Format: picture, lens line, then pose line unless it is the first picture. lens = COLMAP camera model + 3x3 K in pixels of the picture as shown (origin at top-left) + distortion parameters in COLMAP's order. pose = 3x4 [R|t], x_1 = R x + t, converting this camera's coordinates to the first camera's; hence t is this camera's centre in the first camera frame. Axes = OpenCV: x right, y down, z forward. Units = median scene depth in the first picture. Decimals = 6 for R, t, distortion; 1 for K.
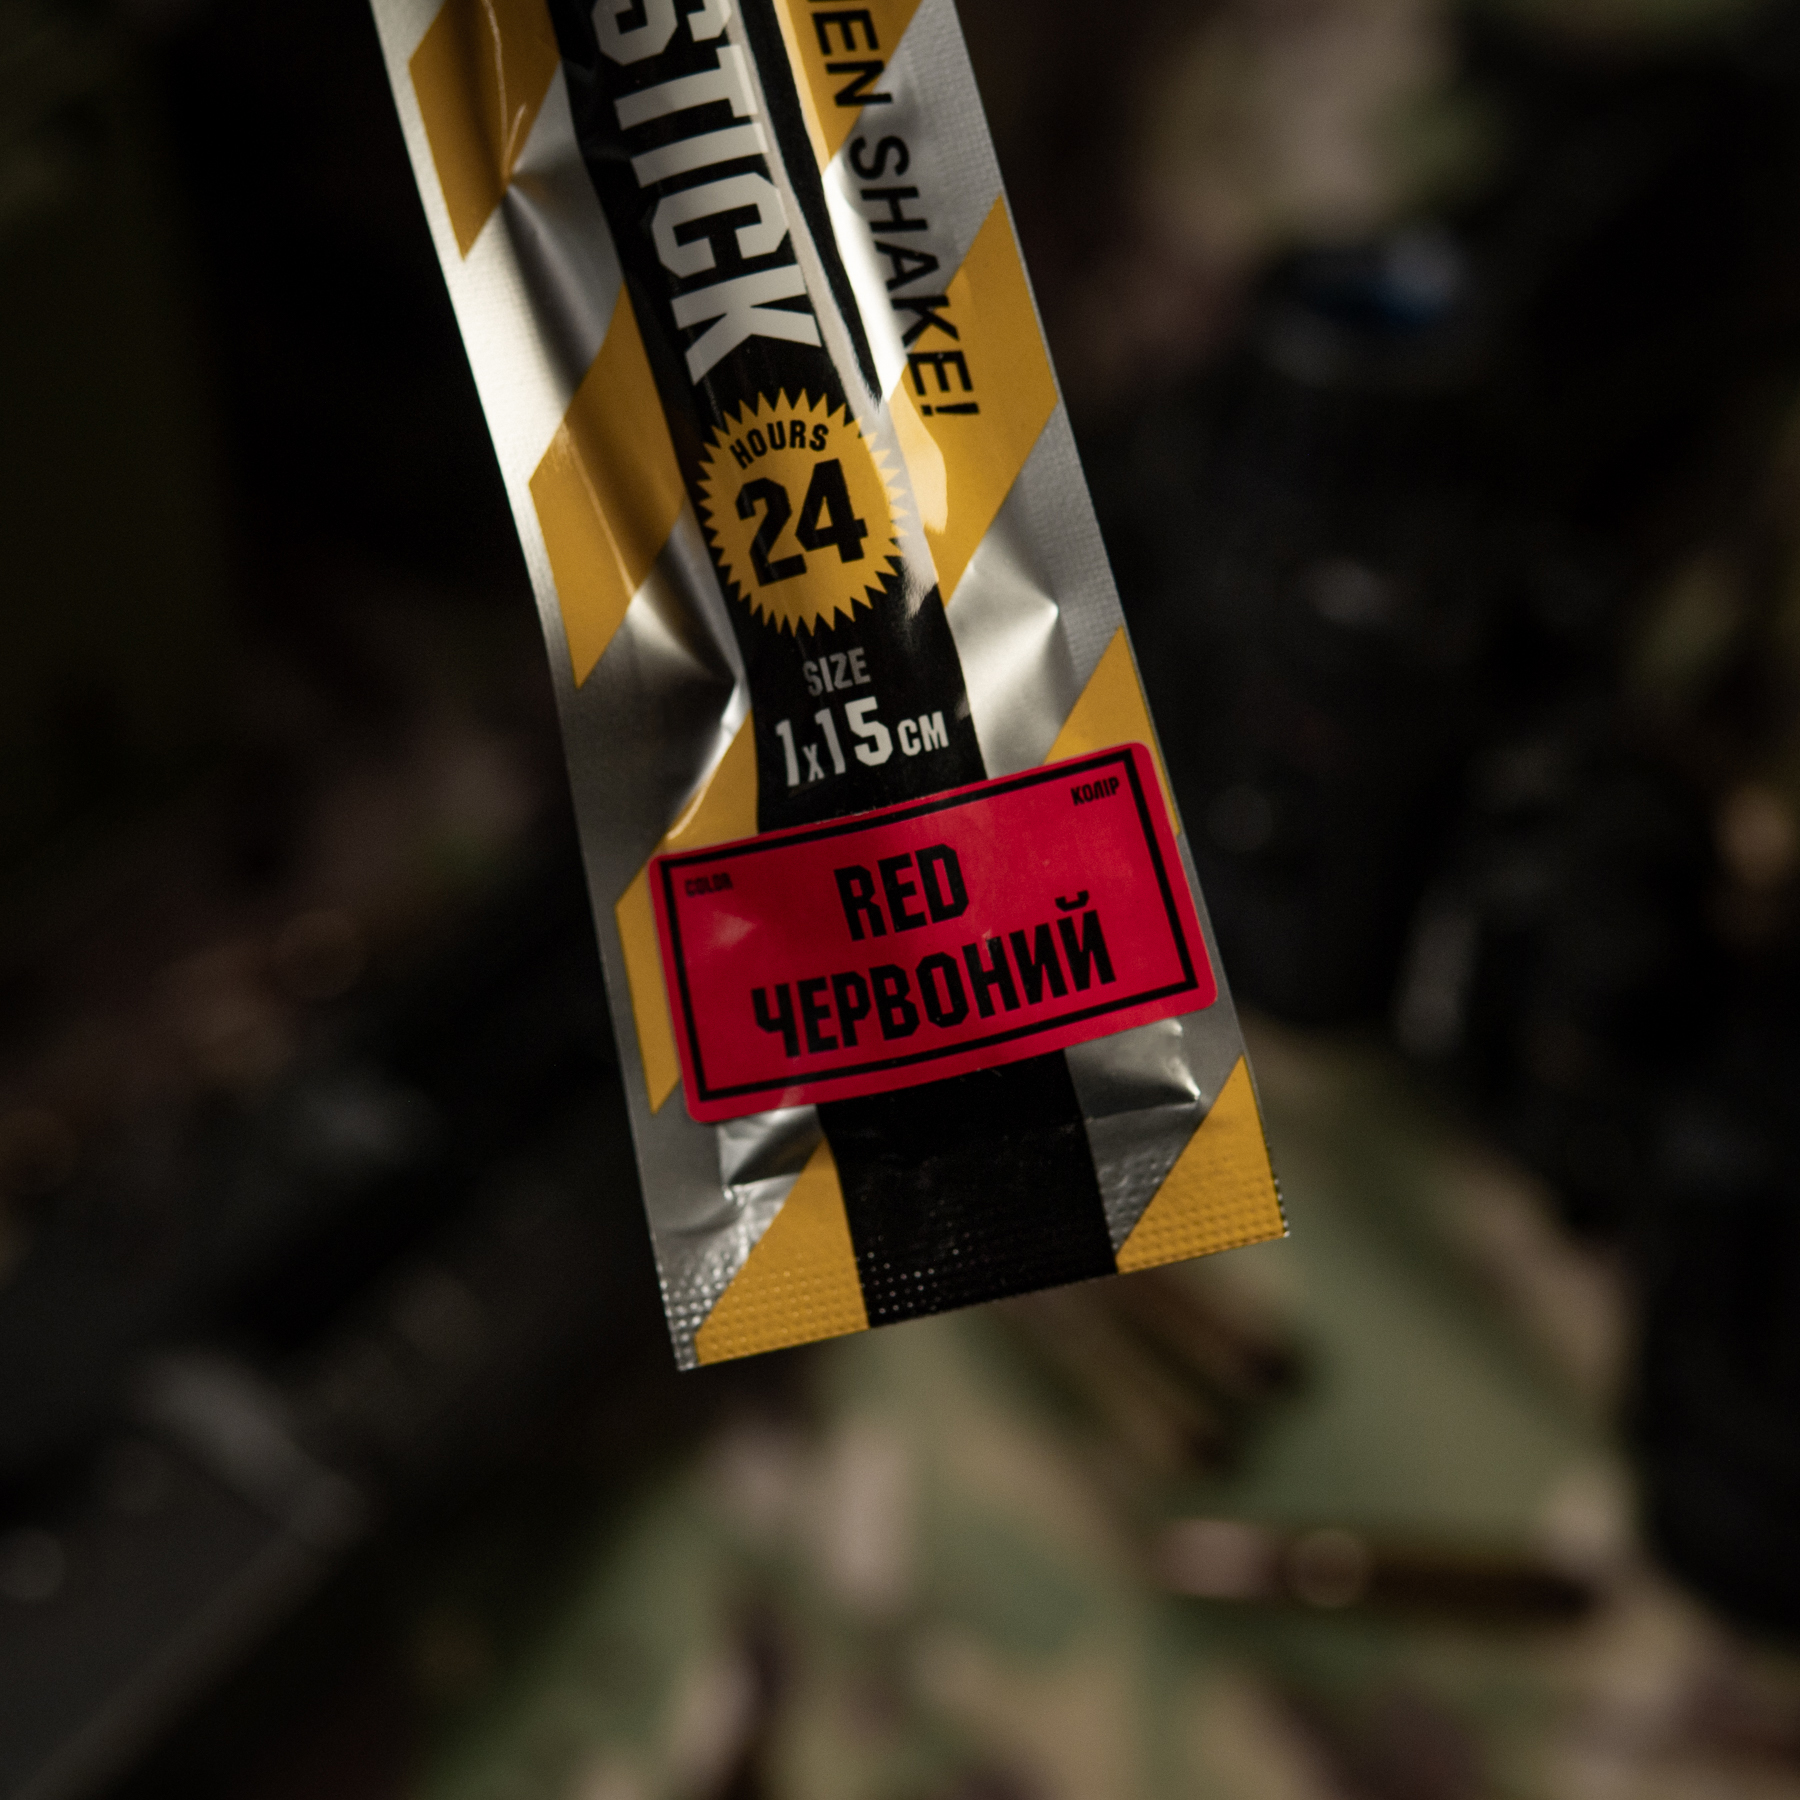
lens RADIAL K [[4819.3, 0, 899.2], [0, 4819.3, 902.5], [0, 0, 1]] dist [0.171633, 0.000000]
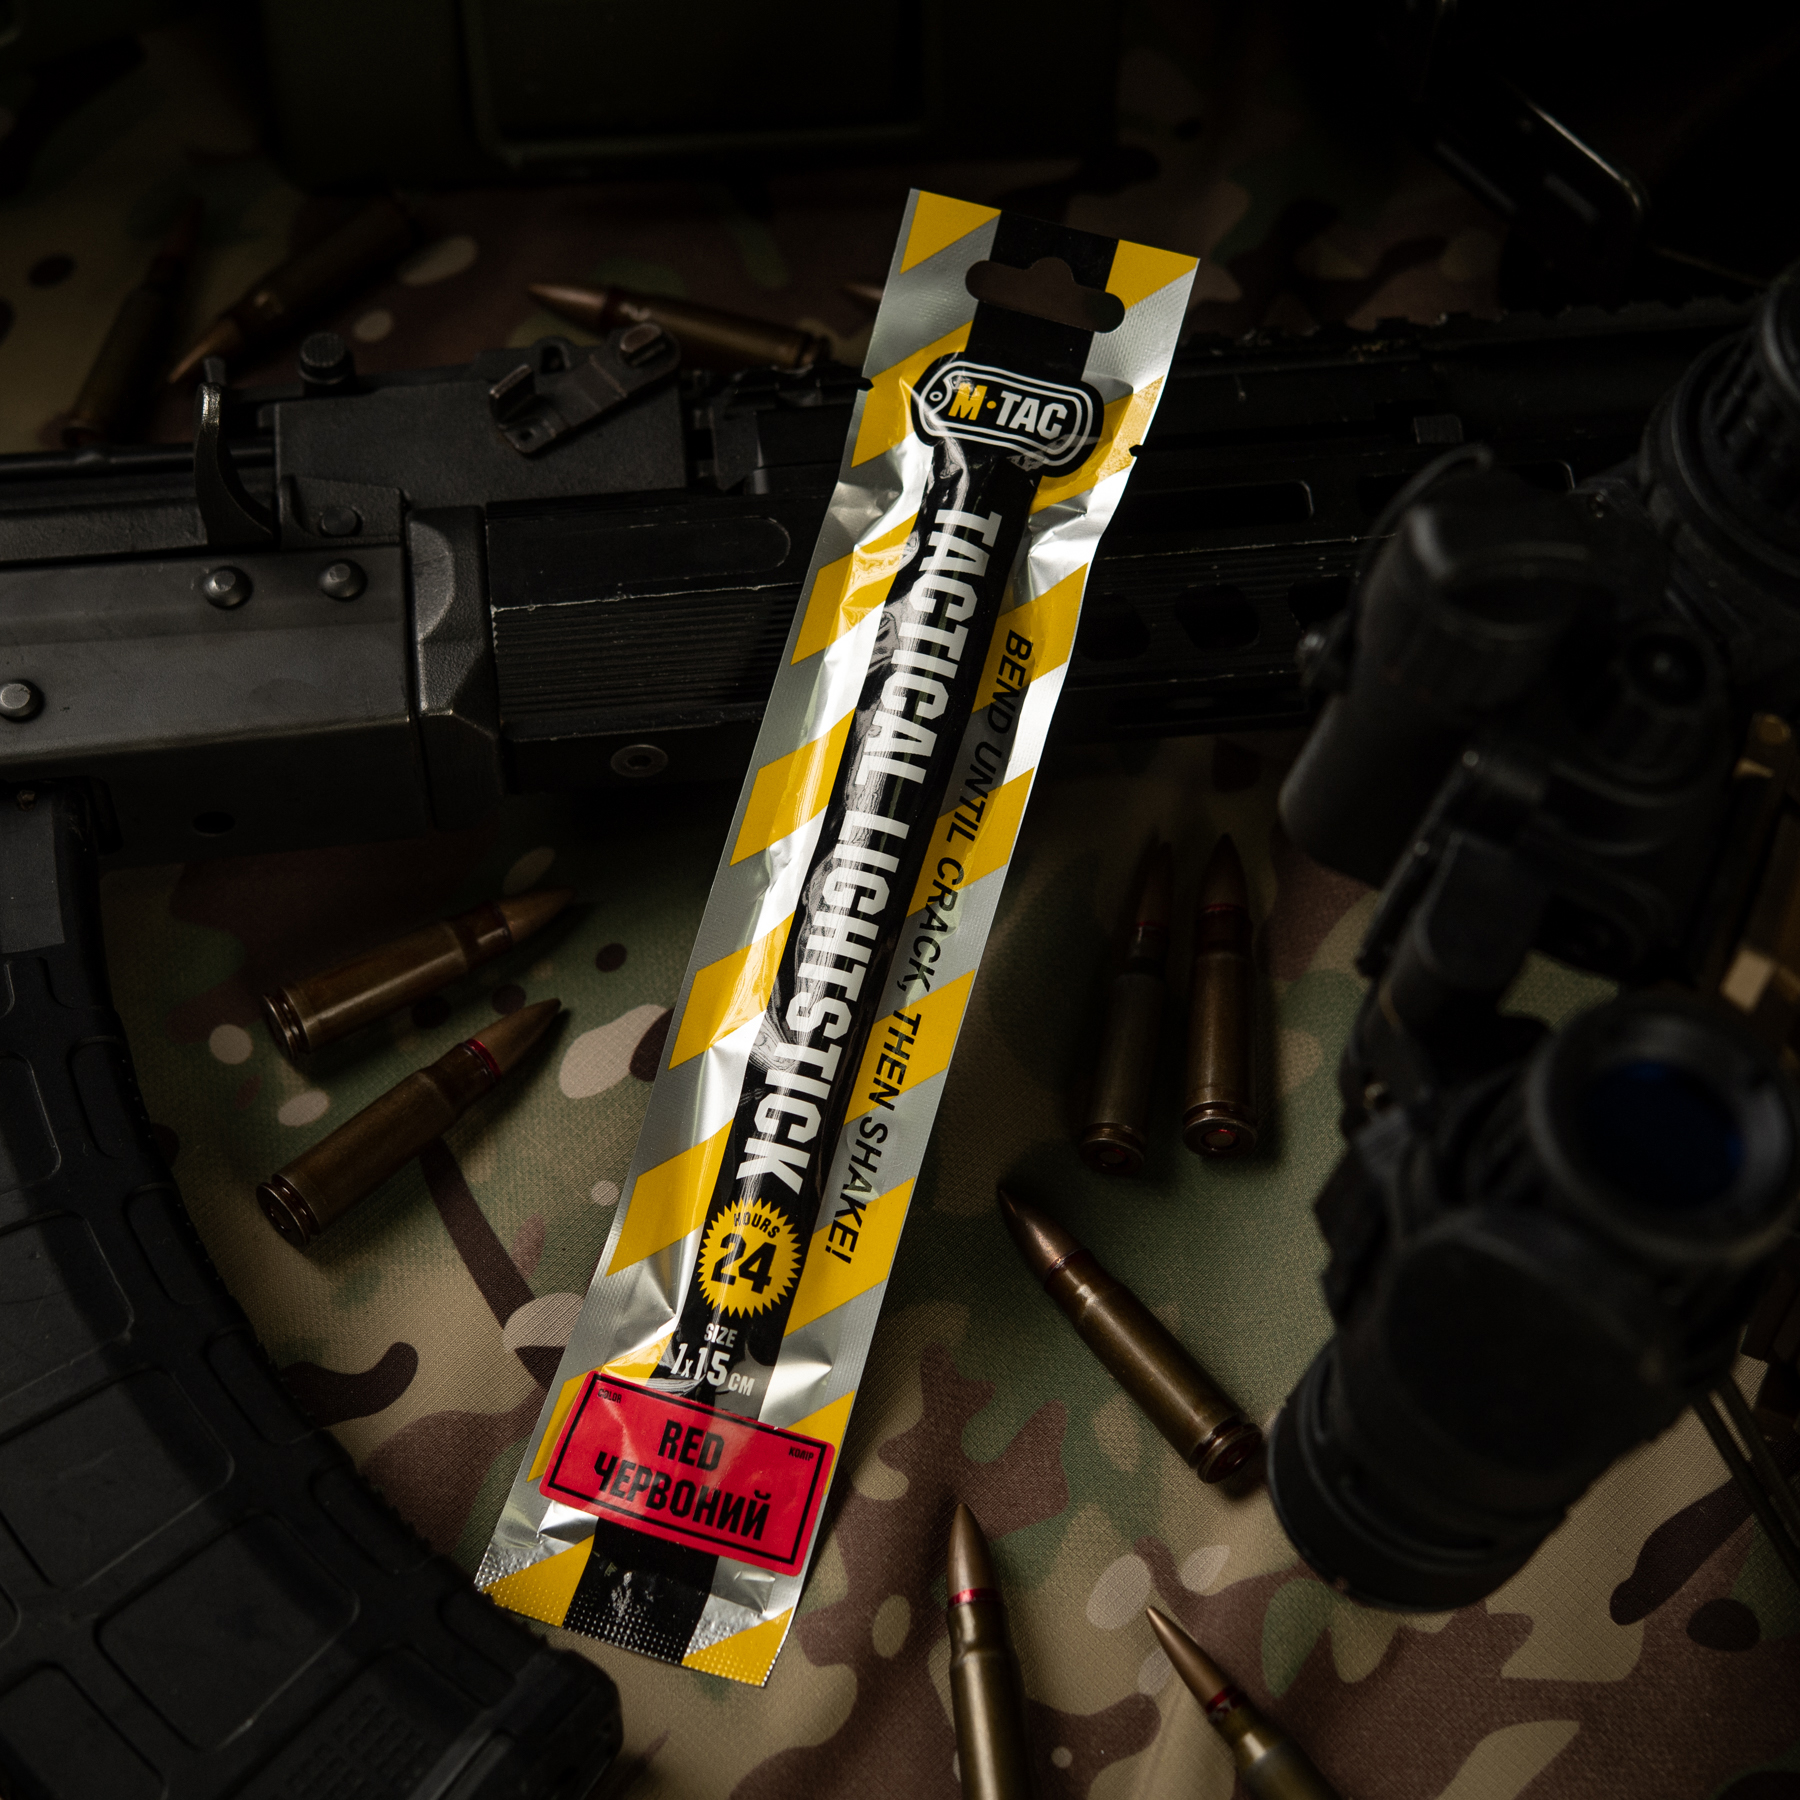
lens RADIAL K [[4819.3, 0, 900.7], [0, 4819.3, 901.2], [0, 0, 1]] dist [0.171633, 0.000000]
pose [[0.858396, 0.507575, -0.074327, 0.109118], [-0.512340, 0.840982, -0.173948, 0.111547], [-0.025784, 0.187397, 0.981946, -1.012258]]
